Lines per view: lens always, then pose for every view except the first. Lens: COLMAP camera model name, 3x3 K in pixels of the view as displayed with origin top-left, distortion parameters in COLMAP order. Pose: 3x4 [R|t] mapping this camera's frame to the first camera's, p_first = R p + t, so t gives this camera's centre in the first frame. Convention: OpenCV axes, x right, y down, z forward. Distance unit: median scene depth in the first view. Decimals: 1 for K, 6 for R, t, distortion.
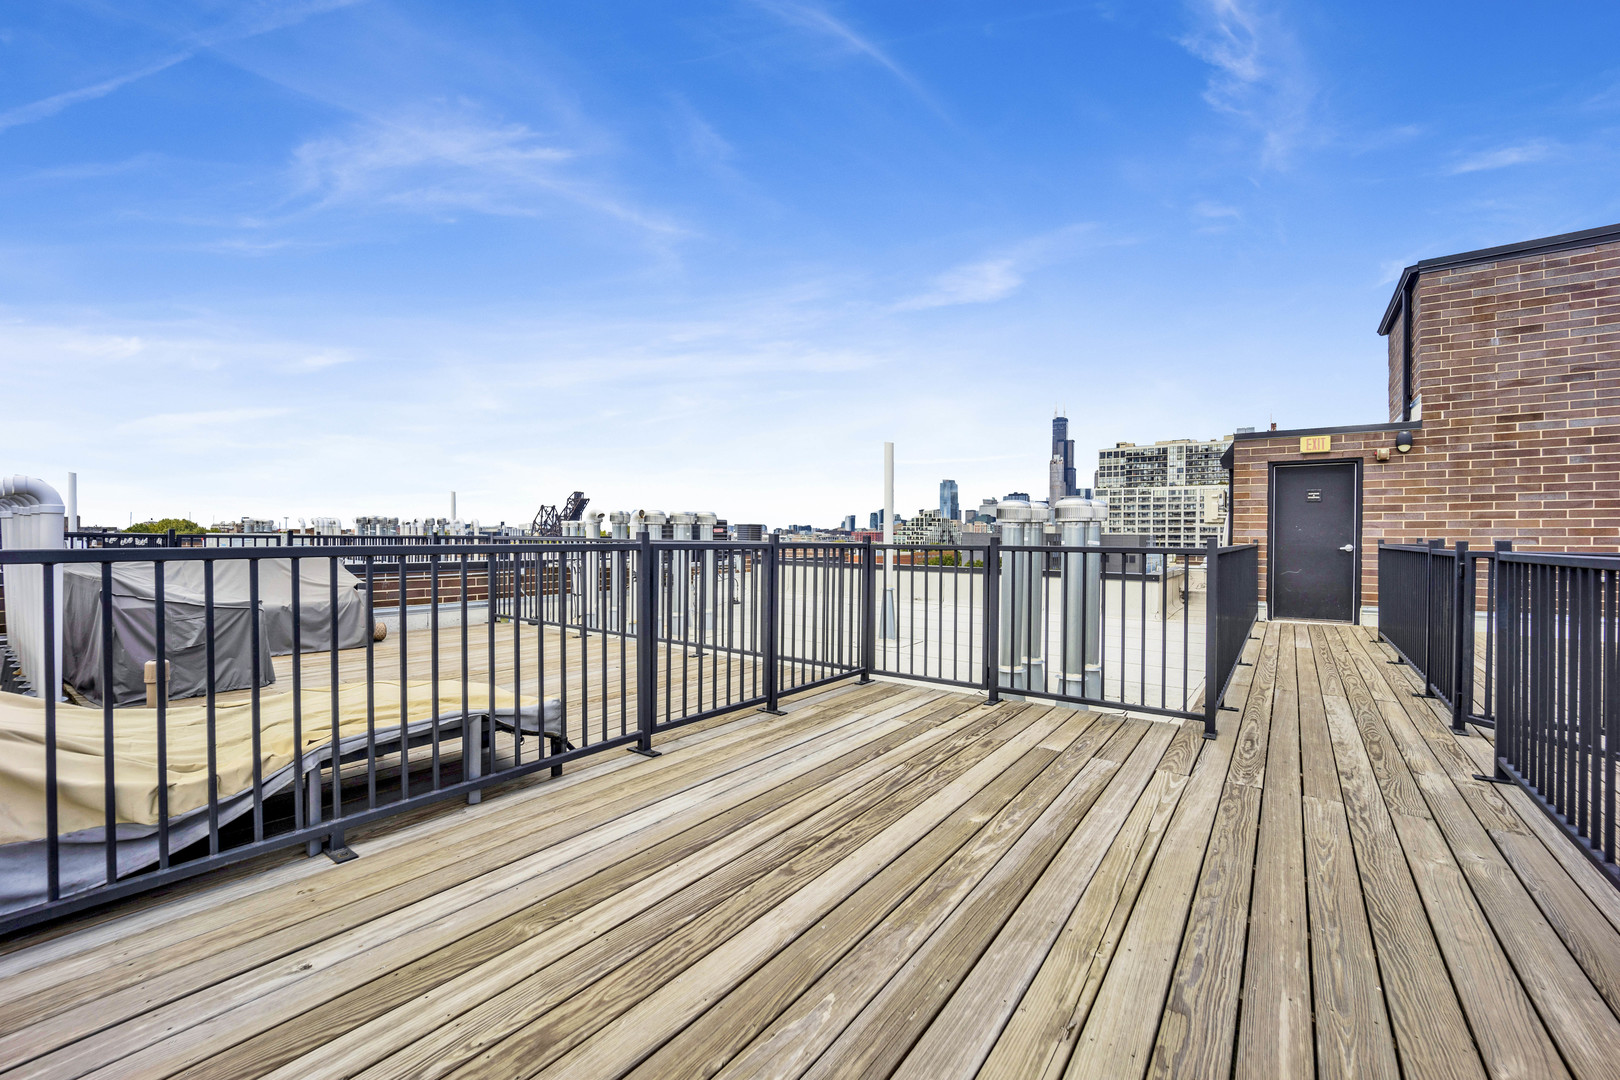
lens RADIAL K [[669.7, 0, 804.7], [0, 669.7, 538.8], [0, 0, 1]] dist [-0.021118, 0.000205]
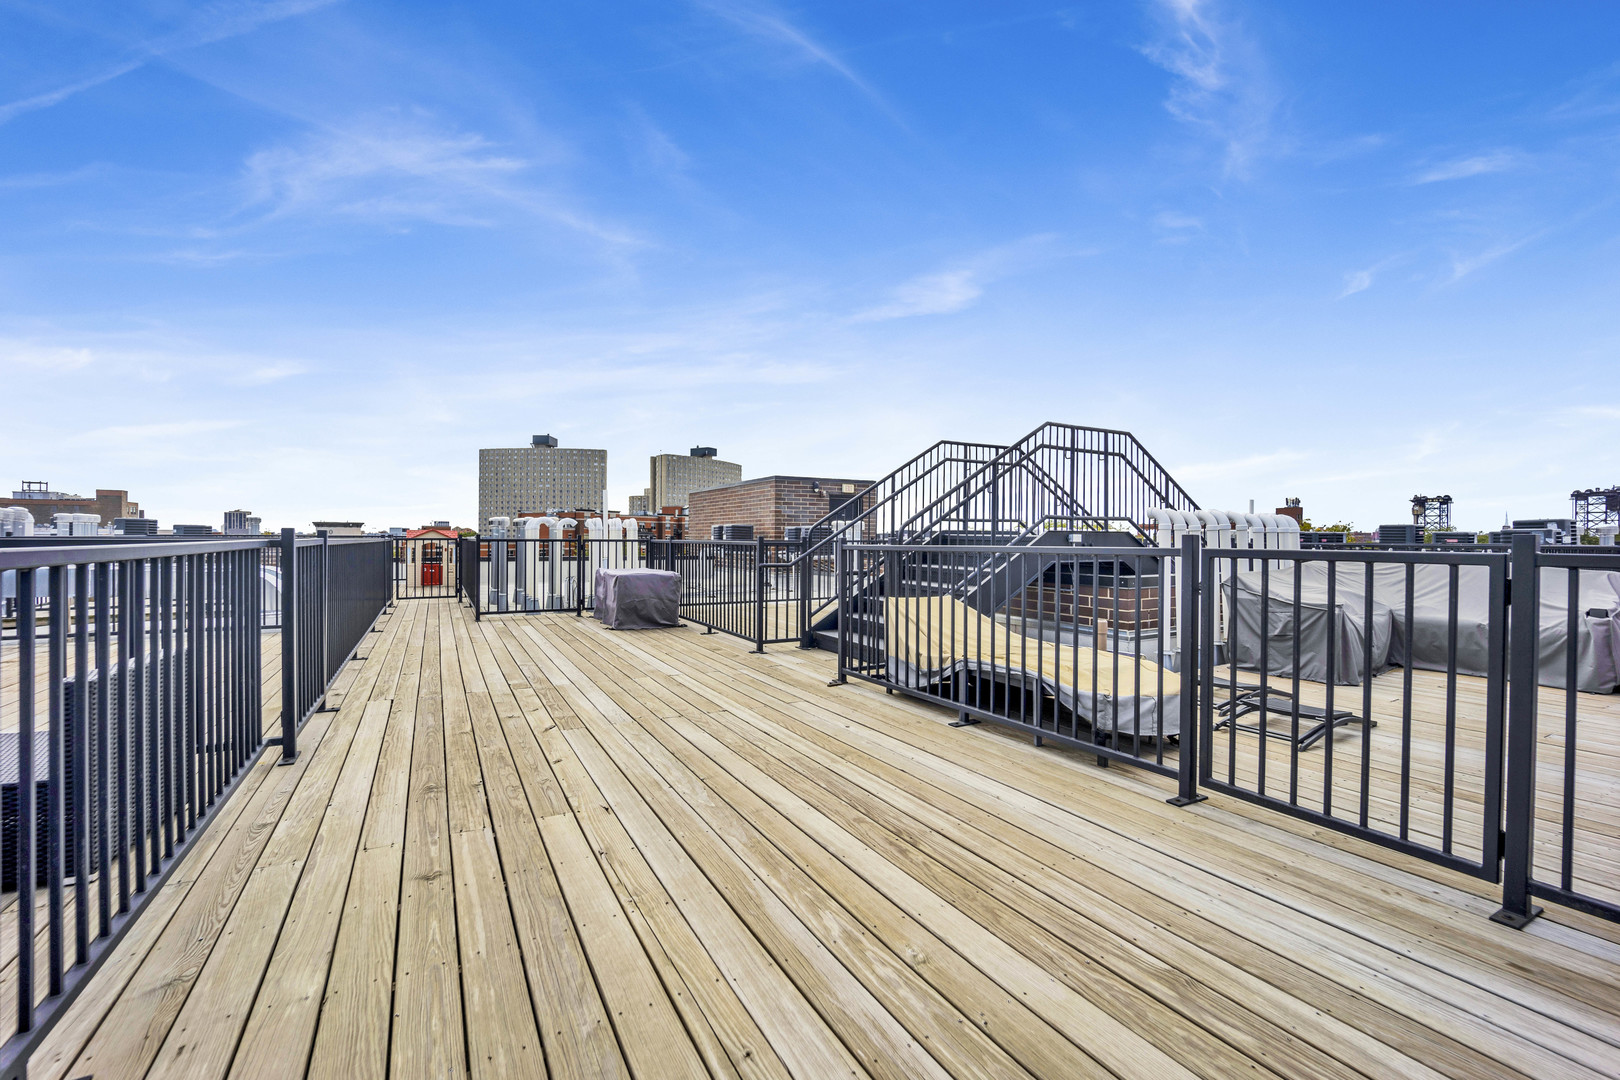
lens RADIAL K [[669.7, 0, 804.7], [0, 669.7, 538.8], [0, 0, 1]] dist [-0.021118, 0.000205]
pose [[-0.420941, -0.011830, -0.907011, 0.335956], [-0.012728, 0.999894, -0.007134, 0.003100], [0.906999, 0.008541, -0.421047, 0.431226]]
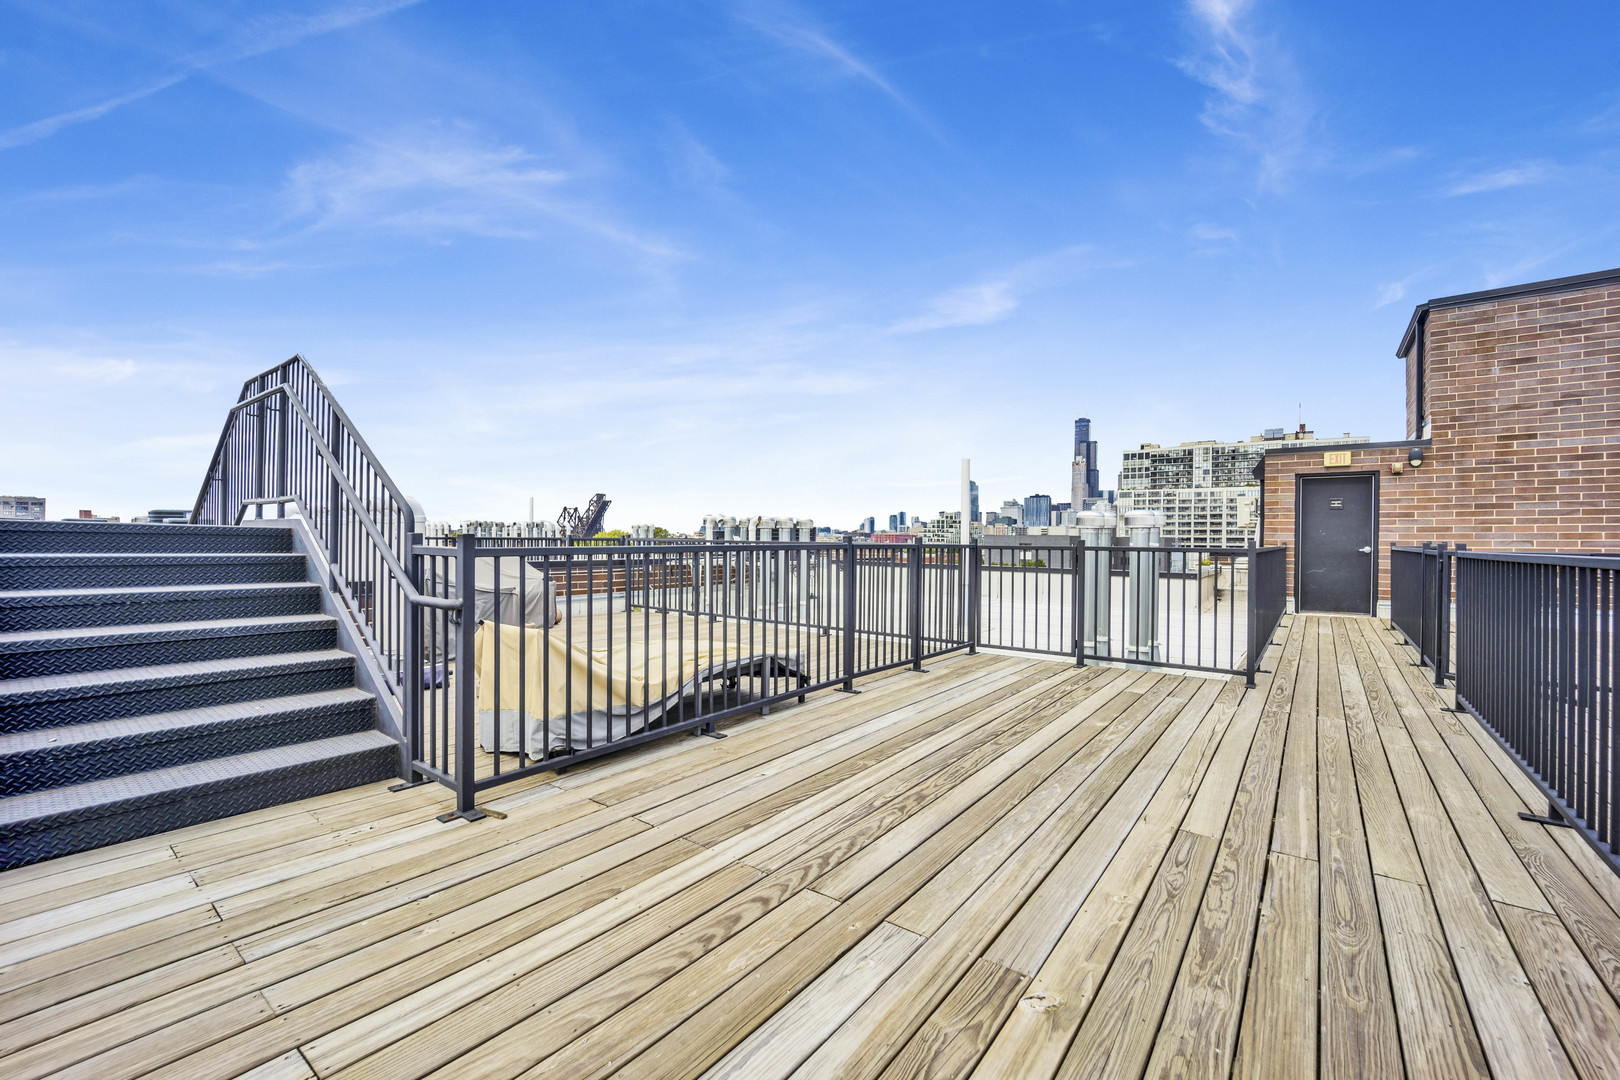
lens RADIAL K [[669.7, 0, 804.7], [0, 669.7, 538.8], [0, 0, 1]] dist [-0.021118, 0.000205]
pose [[0.999574, 0.001765, -0.029133, -0.137849], [-0.001845, 0.999995, -0.002720, -0.000102], [0.029128, 0.002773, 0.999572, -0.201800]]
